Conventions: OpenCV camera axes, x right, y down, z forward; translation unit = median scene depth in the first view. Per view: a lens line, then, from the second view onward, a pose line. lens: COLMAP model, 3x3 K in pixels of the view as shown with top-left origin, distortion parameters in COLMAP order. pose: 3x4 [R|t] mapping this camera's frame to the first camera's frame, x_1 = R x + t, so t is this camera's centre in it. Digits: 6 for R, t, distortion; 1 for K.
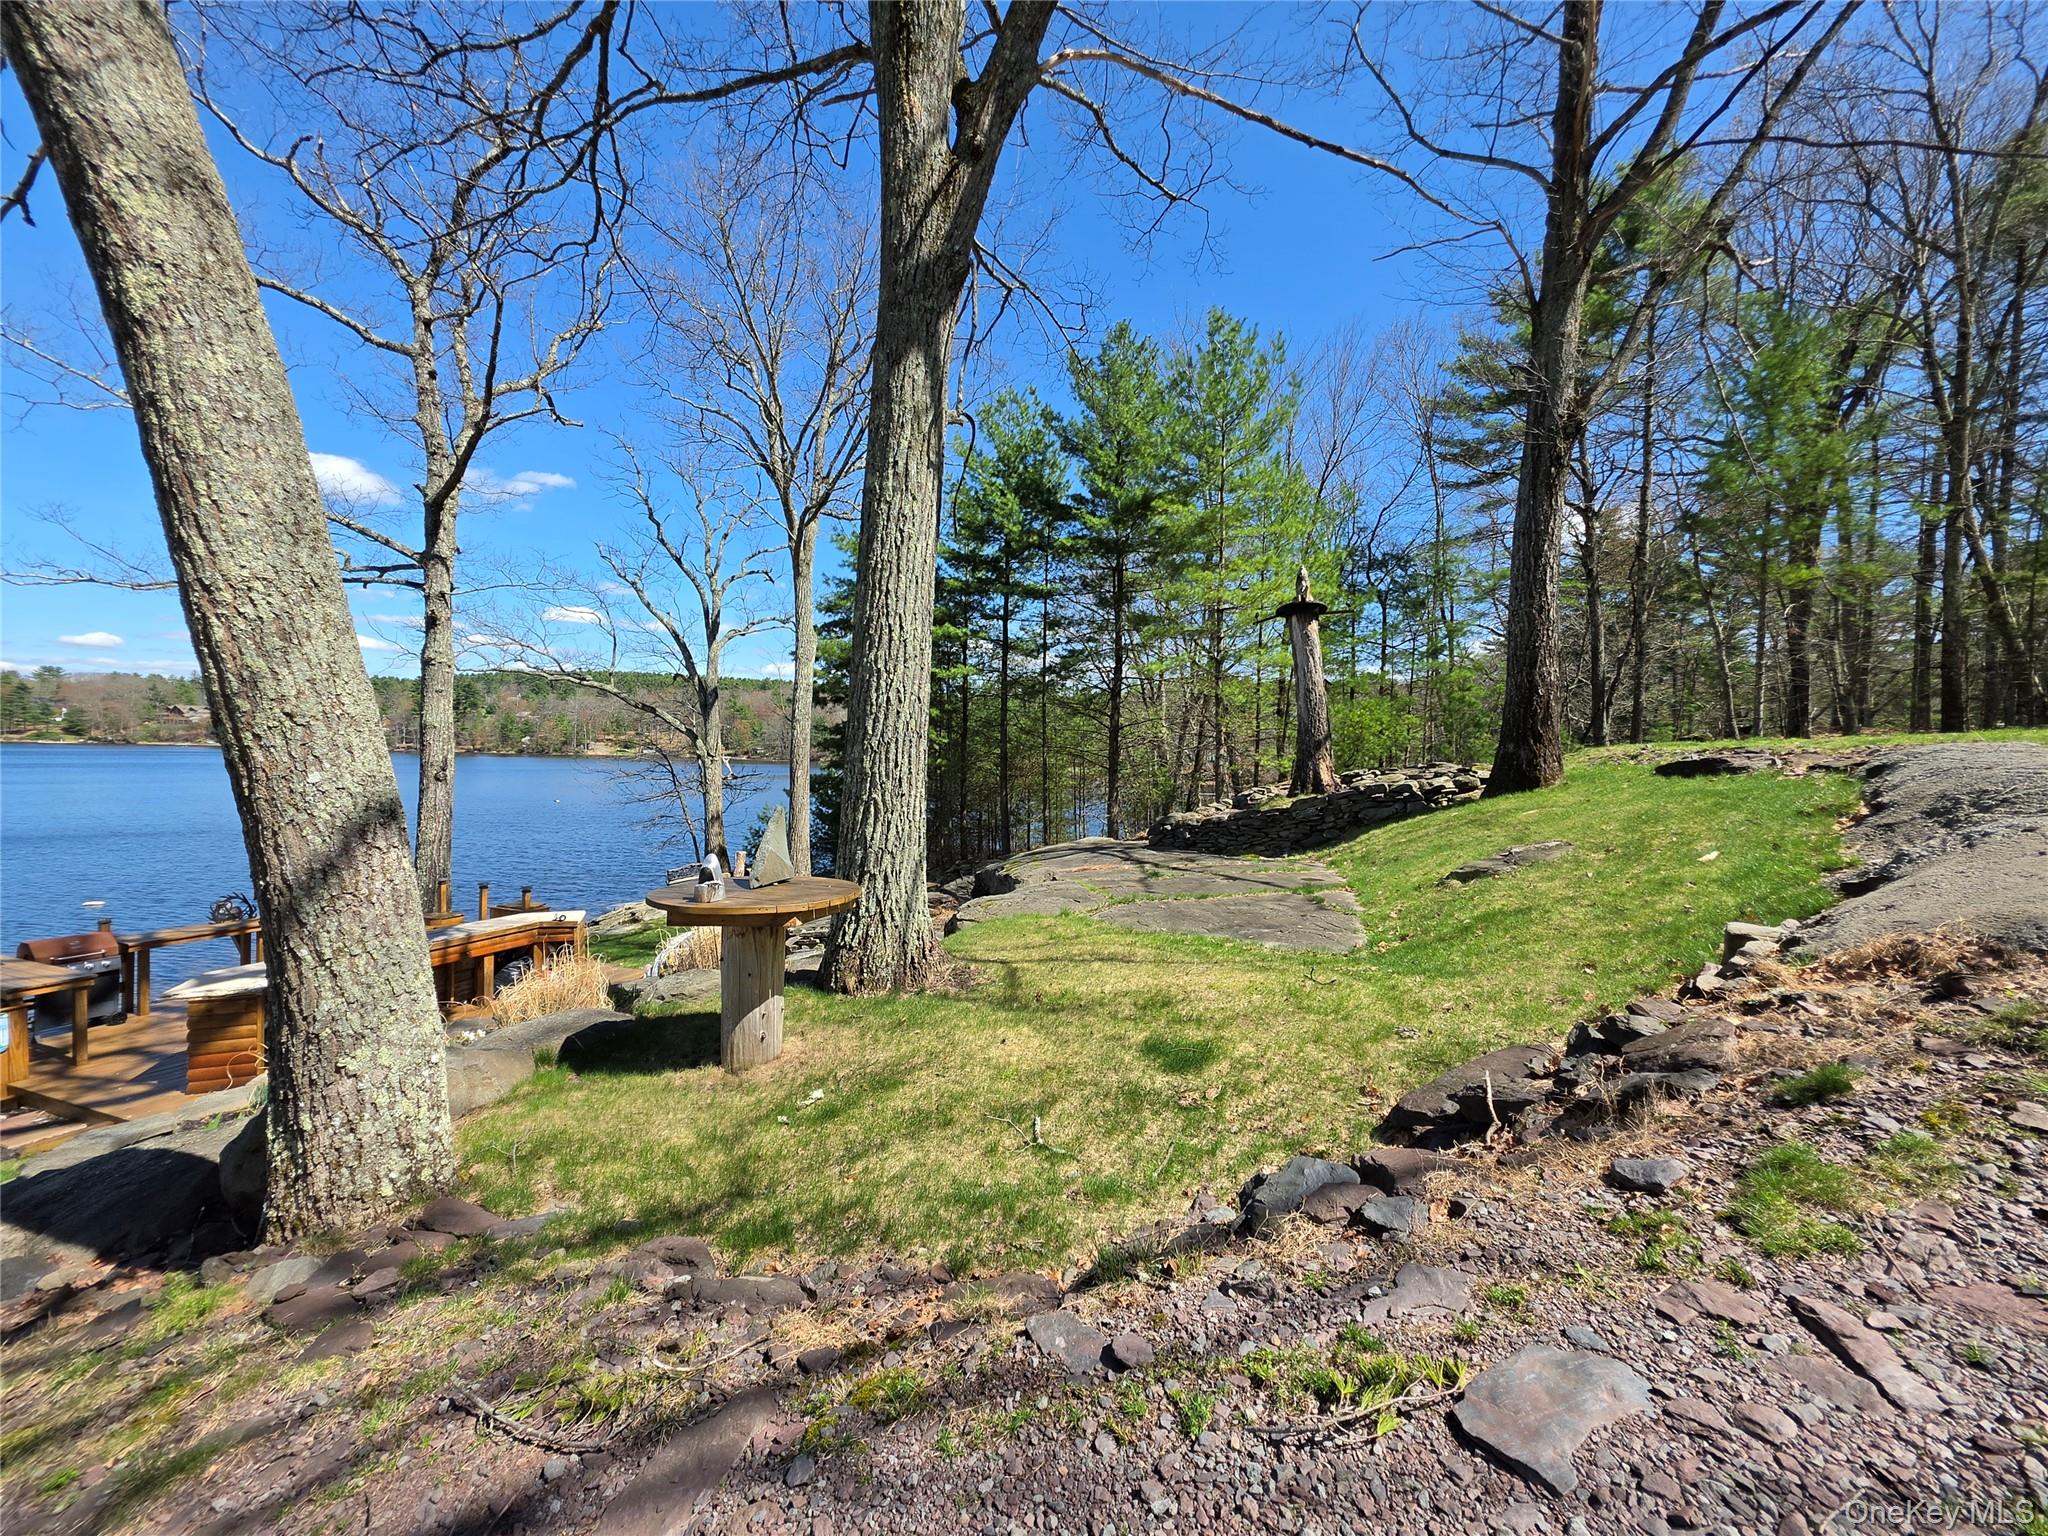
lens RADIAL K [[814.7, 0, 1015.6], [0, 814.7, 757.5], [0, 0, 1]] dist [0.000251, 0.000253]
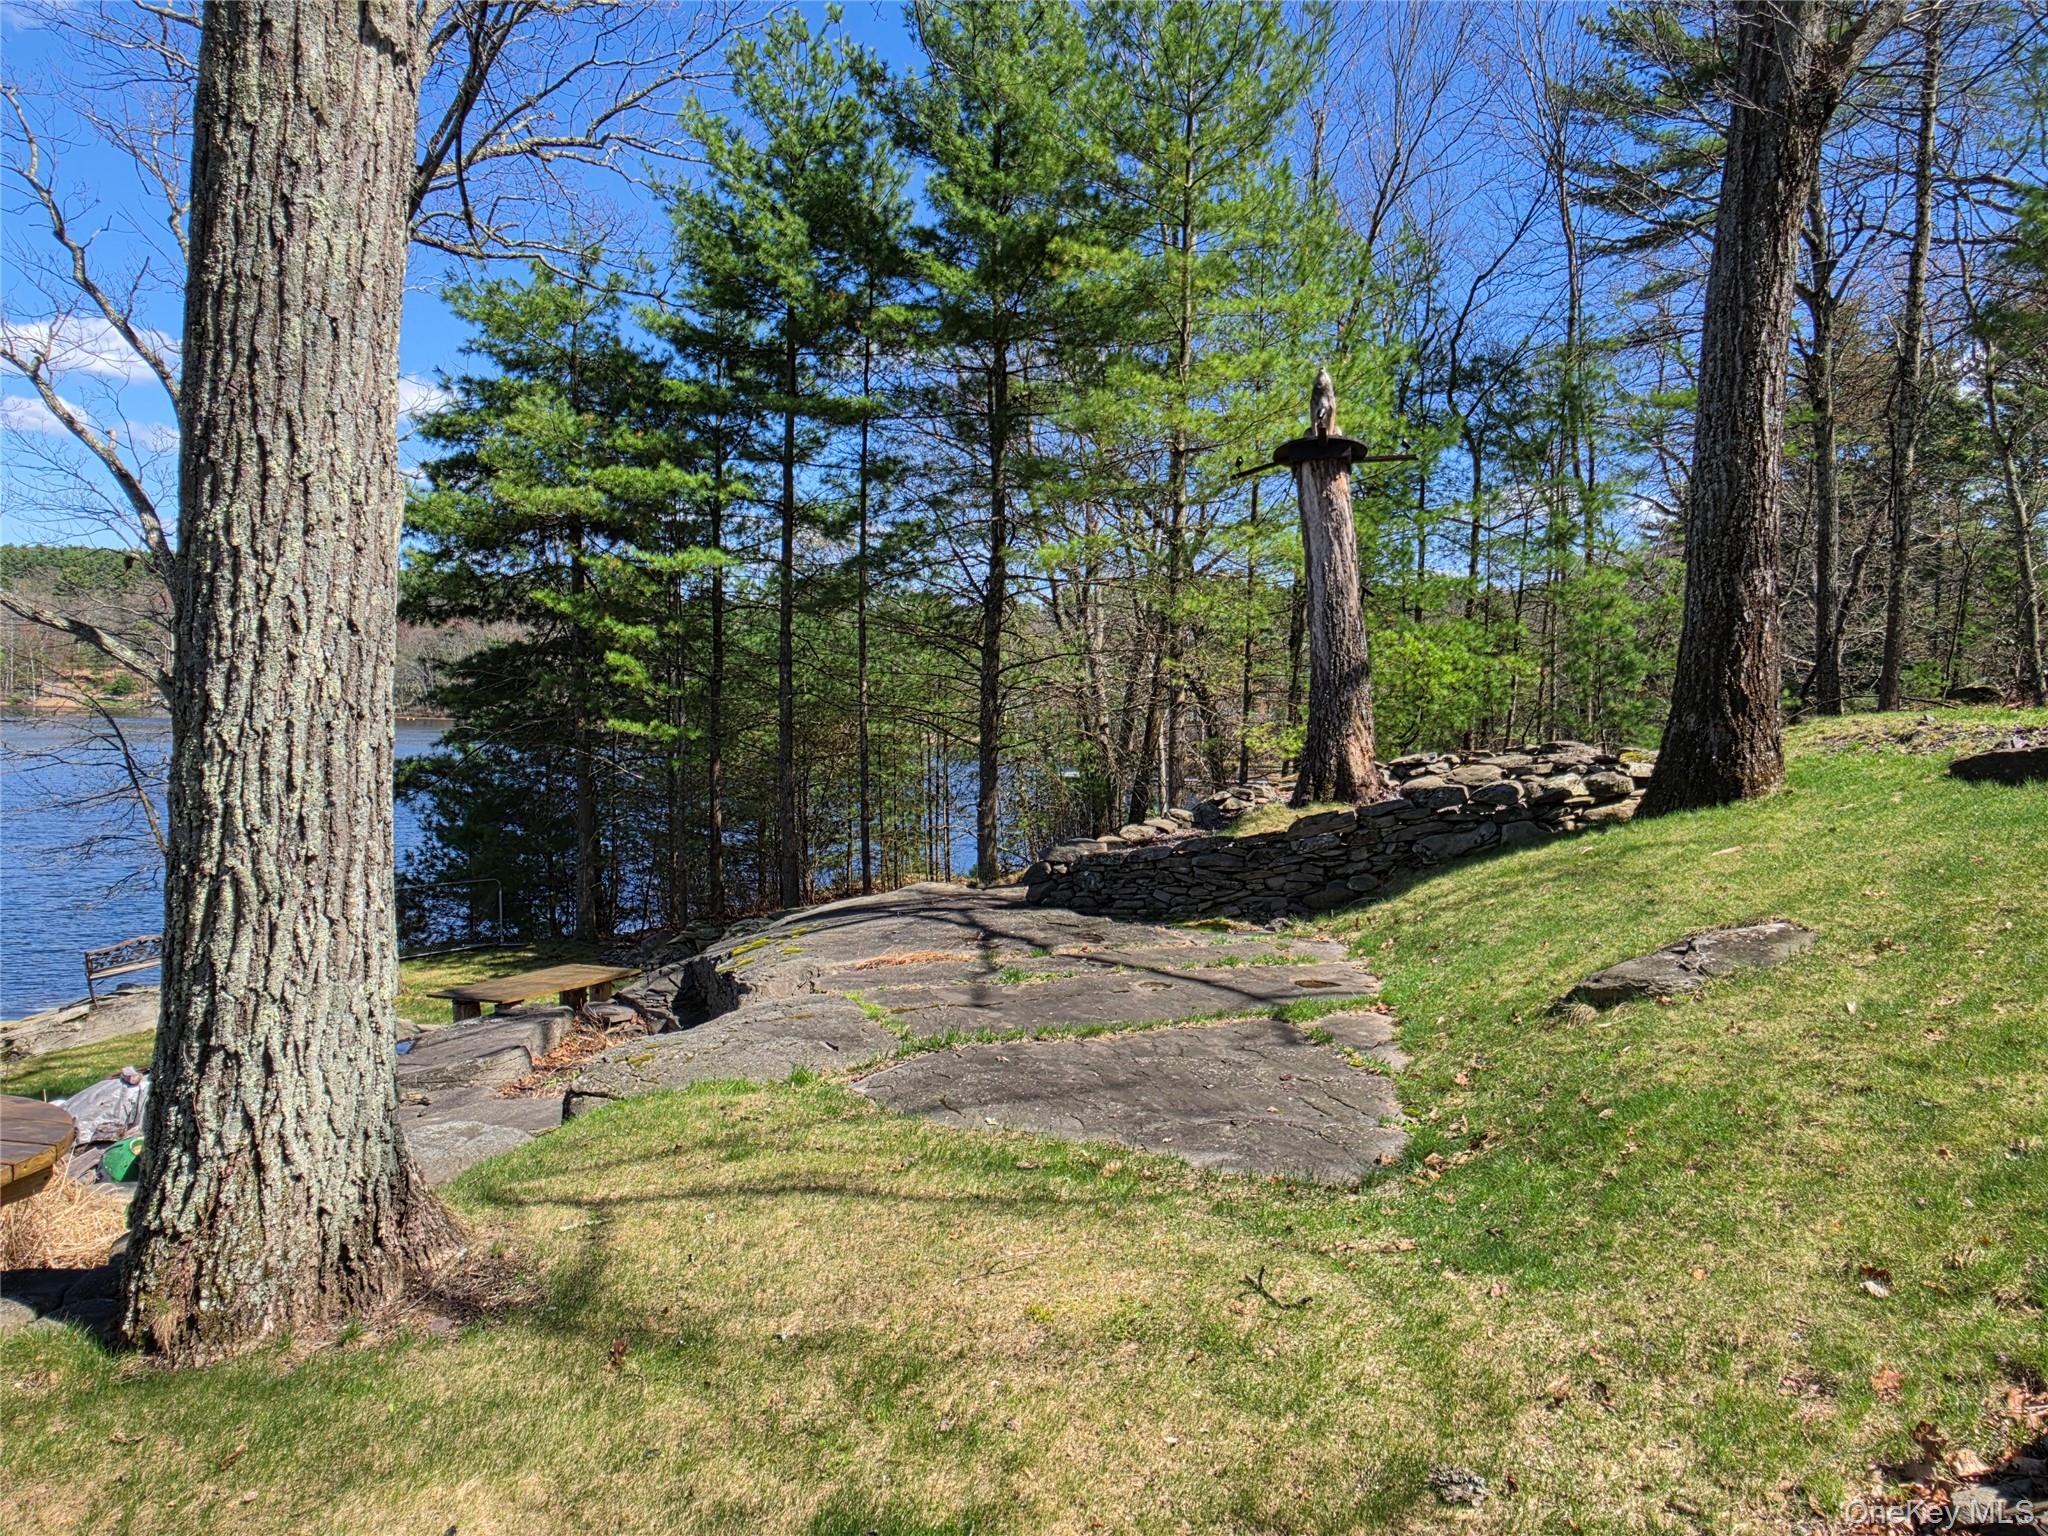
lens RADIAL K [[1398.6, 0, 1032.4], [0, 1398.6, 774.9], [0, 0, 1]] dist [0.005714, -0.005874]
pose [[0.993429, -0.001729, 0.114436, 0.047801], [-0.003348, 0.999019, 0.044157, -0.009541], [-0.114400, -0.044250, 0.992449, 0.087650]]
